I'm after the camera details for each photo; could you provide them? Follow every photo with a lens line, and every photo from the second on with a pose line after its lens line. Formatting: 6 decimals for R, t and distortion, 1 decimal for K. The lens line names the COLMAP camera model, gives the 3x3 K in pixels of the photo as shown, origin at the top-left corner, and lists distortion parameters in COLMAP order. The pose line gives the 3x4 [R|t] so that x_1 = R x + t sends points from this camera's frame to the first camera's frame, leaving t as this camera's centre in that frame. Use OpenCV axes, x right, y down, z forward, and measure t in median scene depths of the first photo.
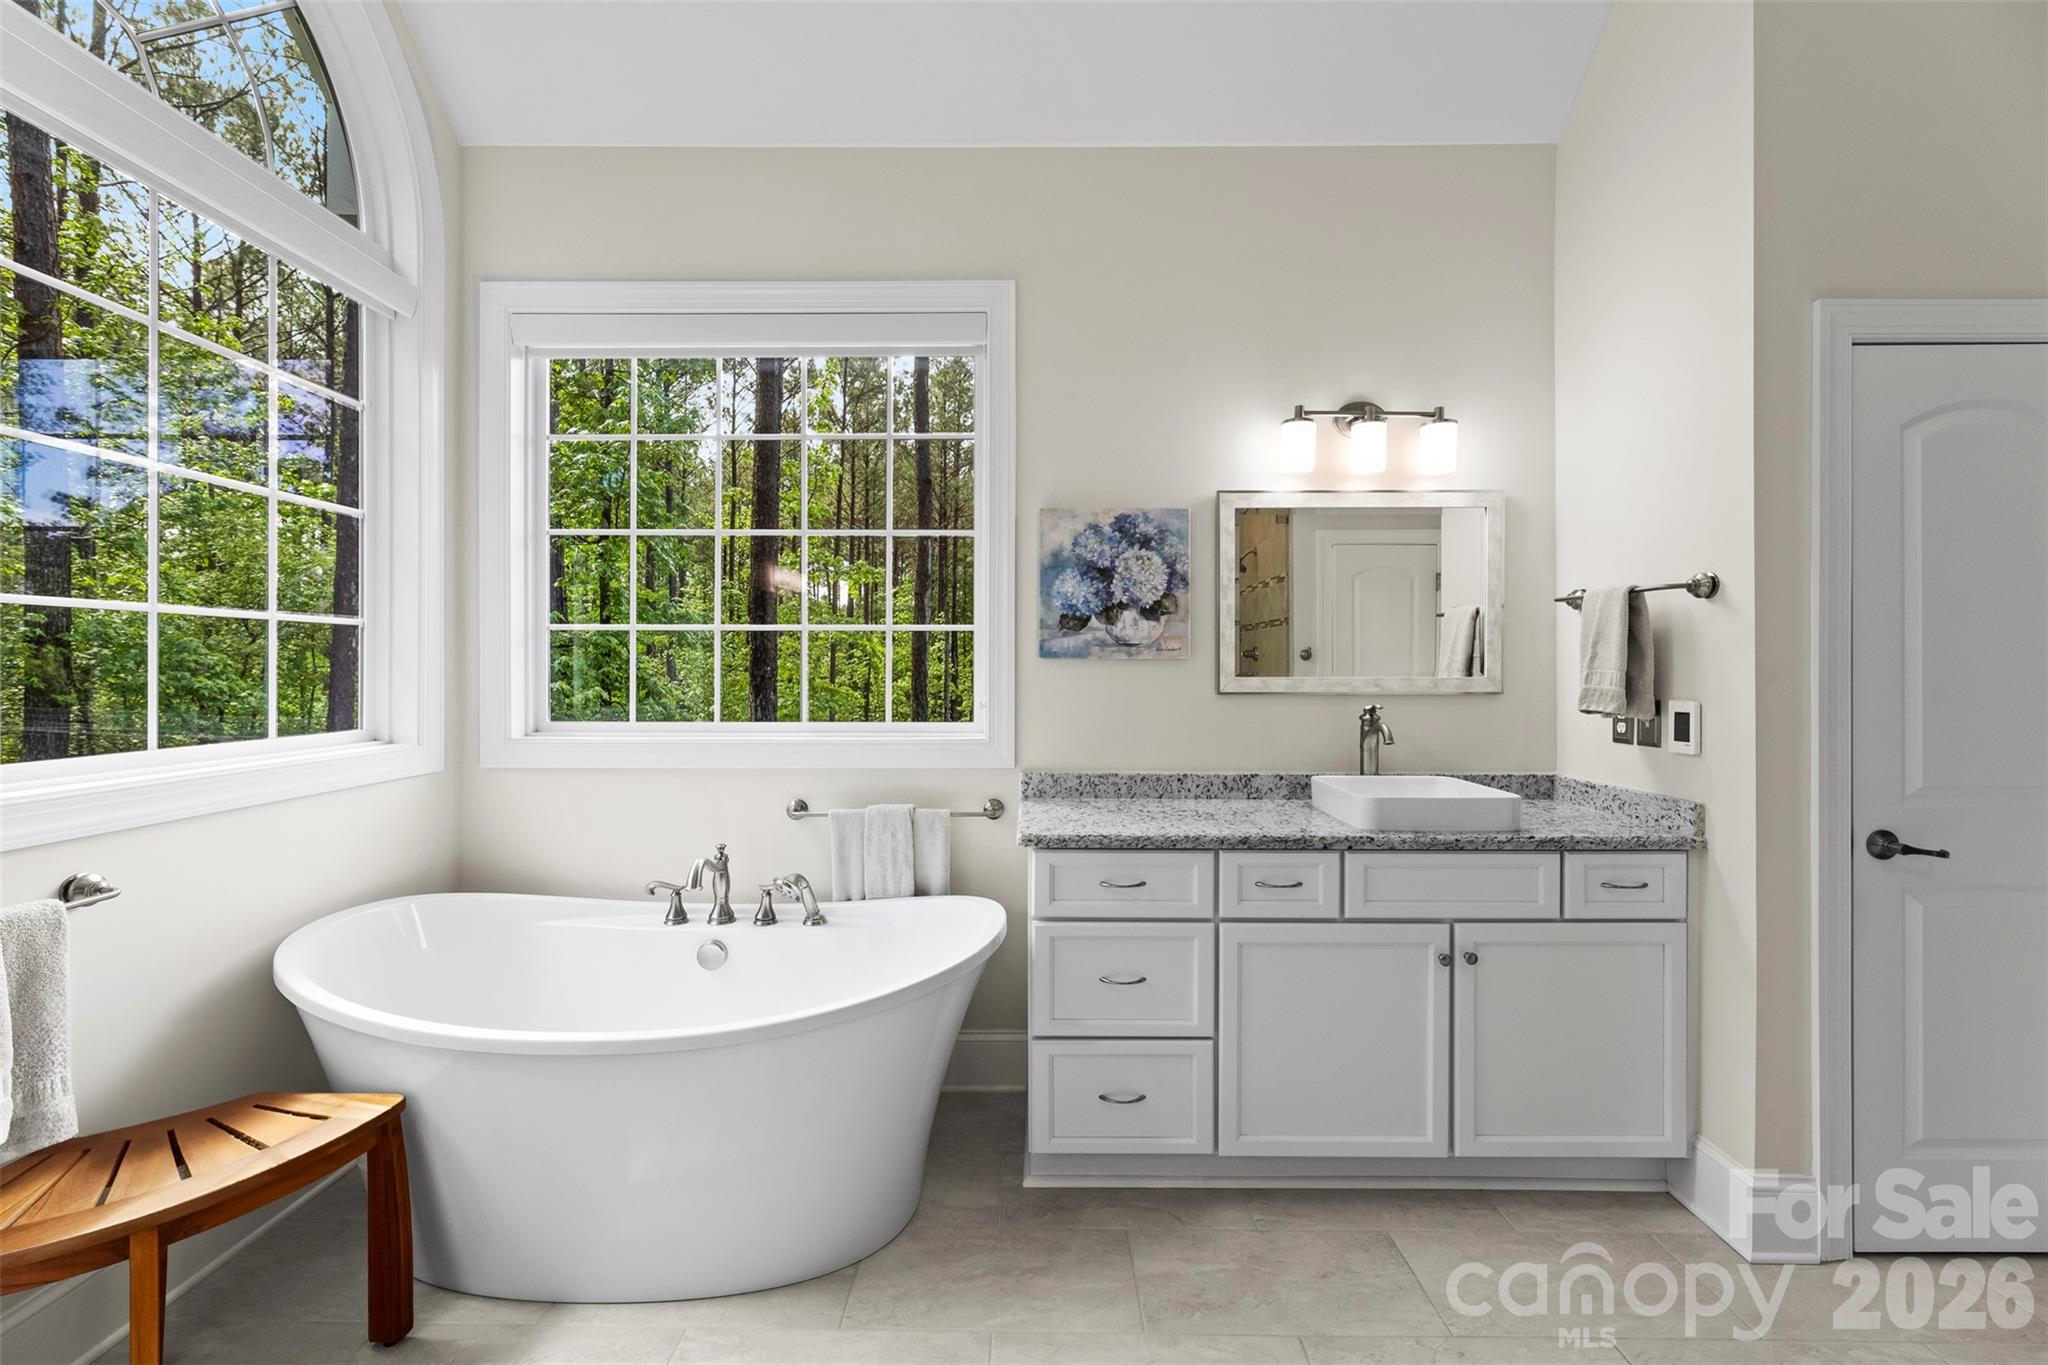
lens RADIAL K [[824.5, 0, 1016.5], [0, 824.5, 670.8], [0, 0, 1]] dist [0.002146, -0.000365]
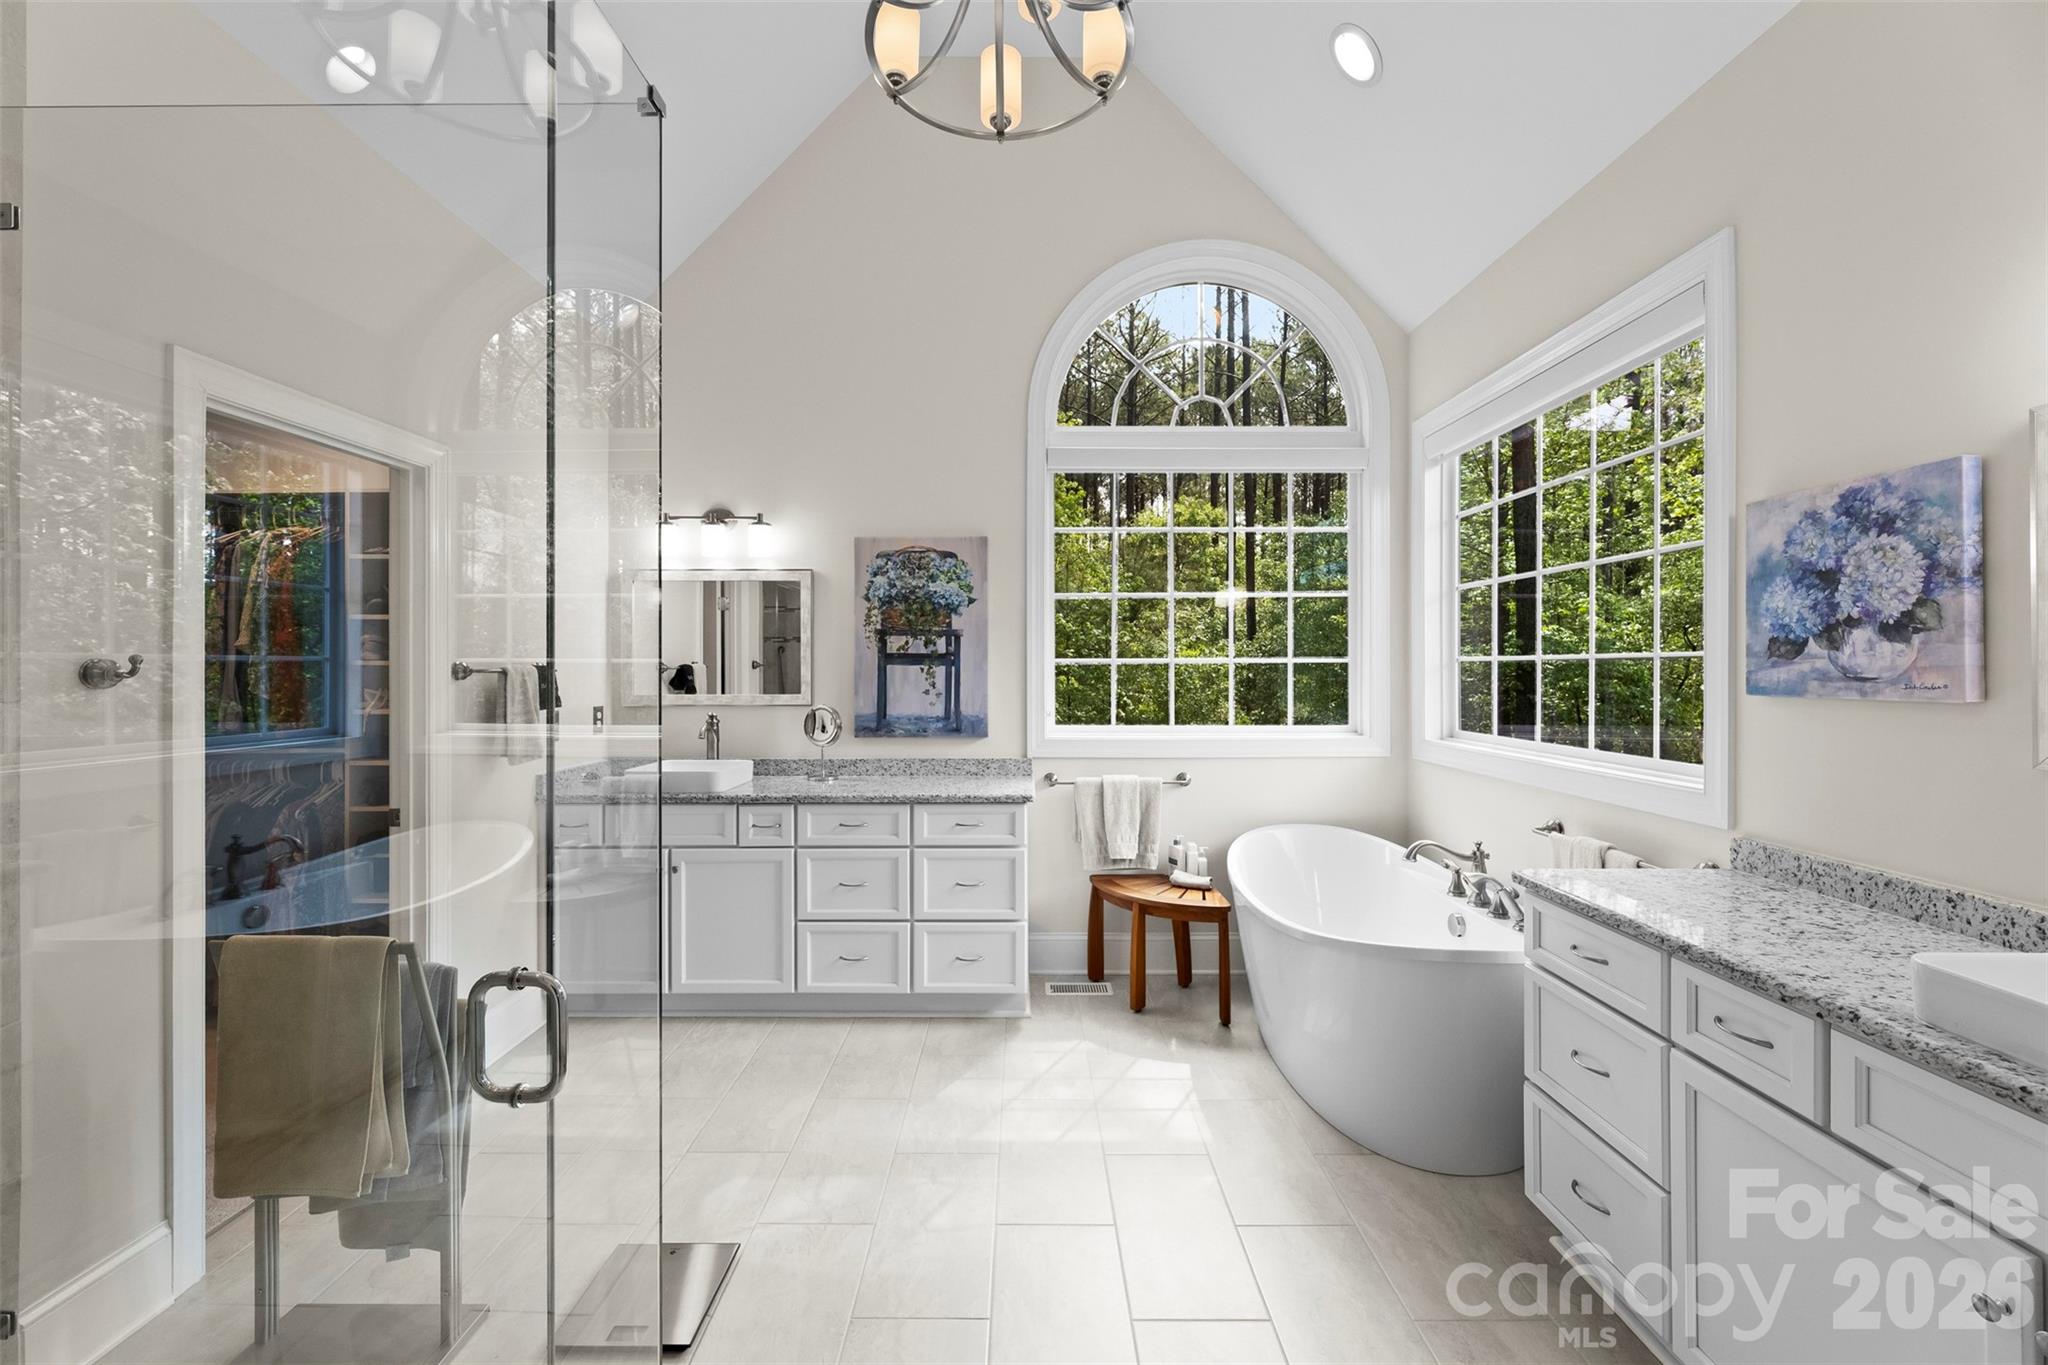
lens RADIAL K [[824.5, 0, 1016.9], [0, 824.5, 665.9], [0, 0, 1]] dist [0.002146, -0.000365]
pose [[0.008645, -0.004028, -0.999955, 0.809684], [-0.002898, 0.999988, -0.004054, -0.037566], [0.999958, 0.002933, 0.008634, 0.299622]]
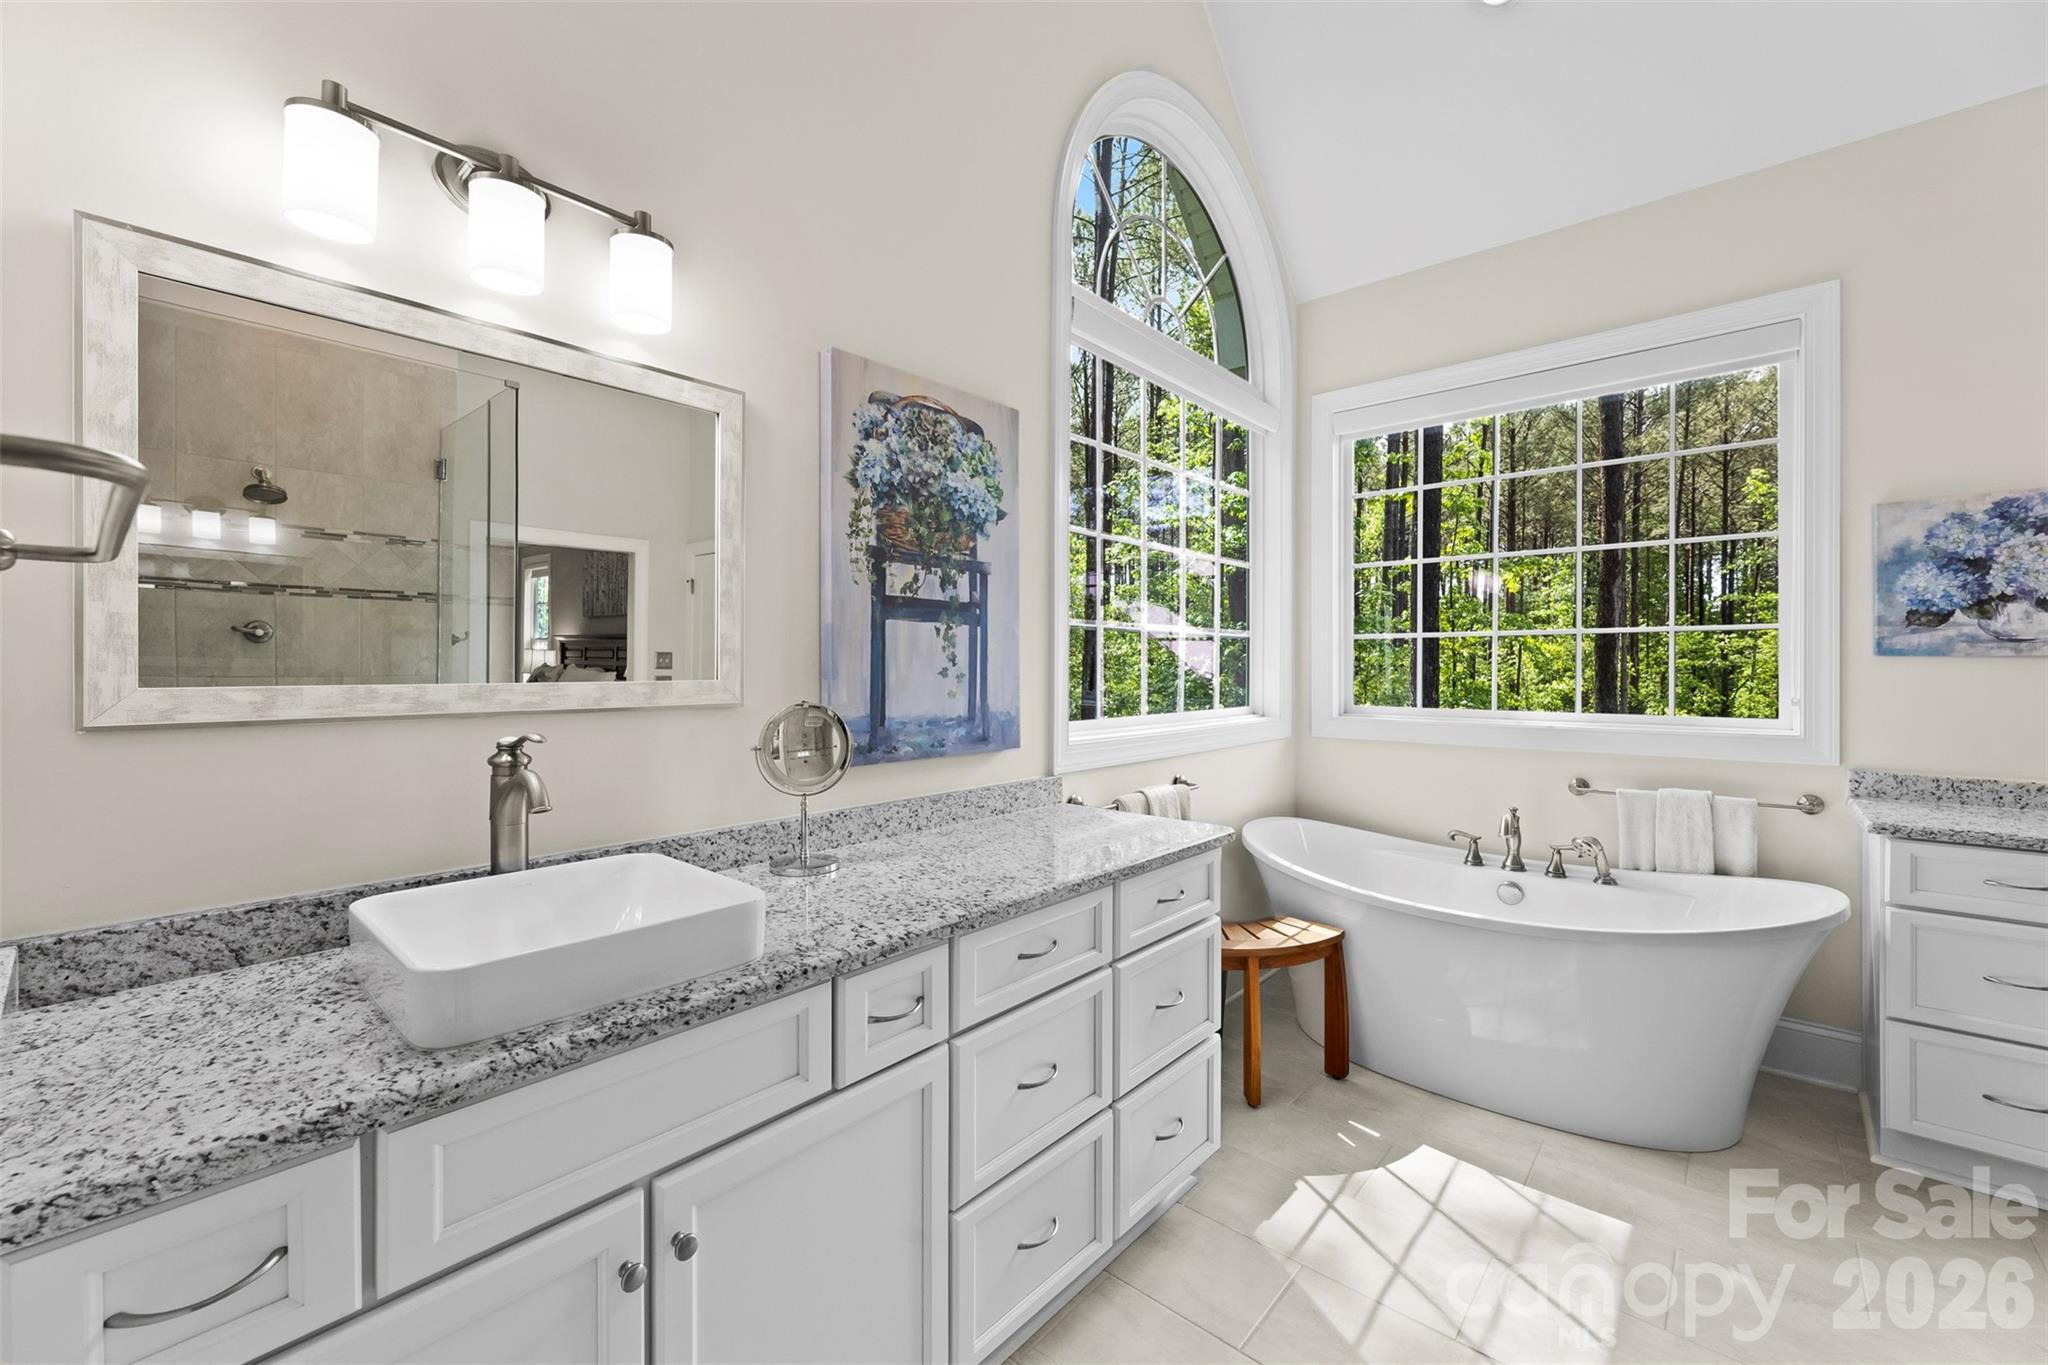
lens RADIAL K [[824.5, 0, 1020.6], [0, 824.5, 667.1], [0, 0, 1]] dist [0.002146, -0.000365]
pose [[0.758042, -0.001024, -0.652205, -0.103361], [-0.000493, 0.999998, -0.002144, 0.000637], [0.652206, 0.001947, 0.758039, -0.414471]]
